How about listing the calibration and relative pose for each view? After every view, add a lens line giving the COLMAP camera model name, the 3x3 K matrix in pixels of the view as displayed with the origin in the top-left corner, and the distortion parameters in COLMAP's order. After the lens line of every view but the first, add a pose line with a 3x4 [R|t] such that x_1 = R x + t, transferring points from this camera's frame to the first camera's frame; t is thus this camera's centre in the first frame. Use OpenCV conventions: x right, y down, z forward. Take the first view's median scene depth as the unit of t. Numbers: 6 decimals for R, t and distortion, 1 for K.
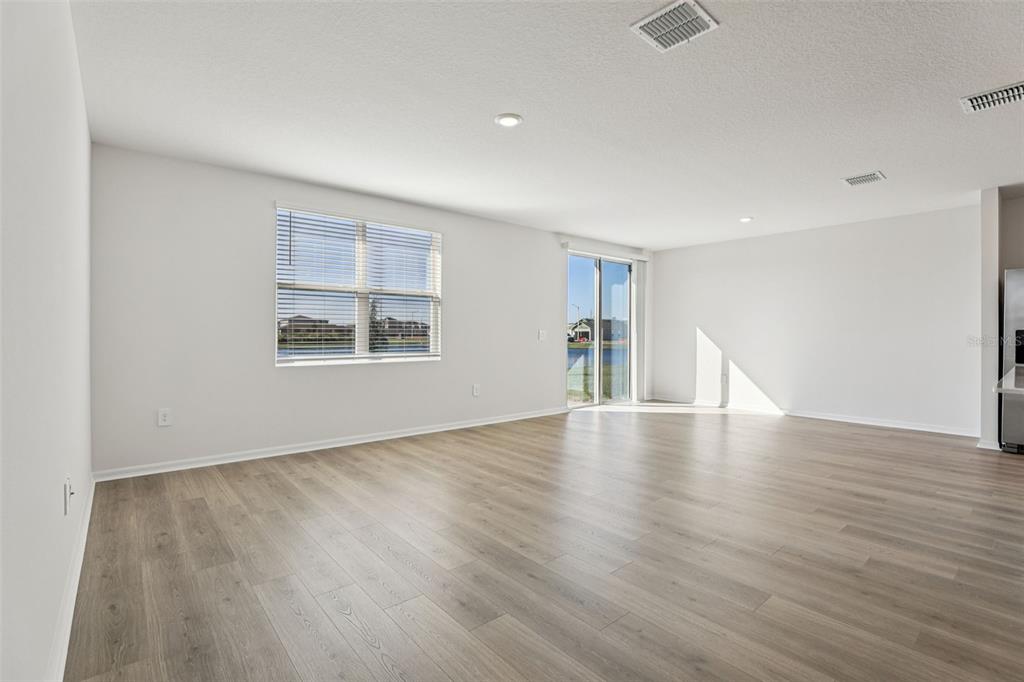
lens RADIAL K [[469.4, 0, 514.8], [0, 469.4, 339.1], [0, 0, 1]] dist [-0.001781, -0.000042]
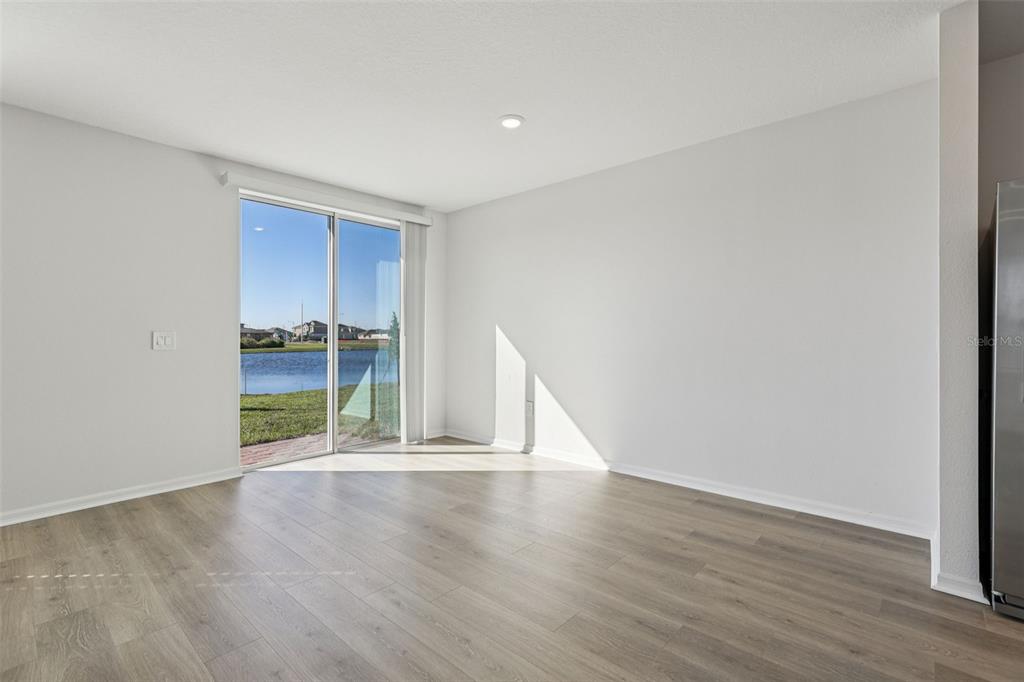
lens RADIAL K [[490.3, 0, 481.5], [0, 490.3, 337.3], [0, 0, 1]] dist [0.001581, -0.000215]
pose [[0.995196, -0.009167, 0.097471, 0.311240], [0.010316, 0.999883, -0.011293, -0.001807], [-0.097356, 0.012245, 0.995174, 0.344678]]
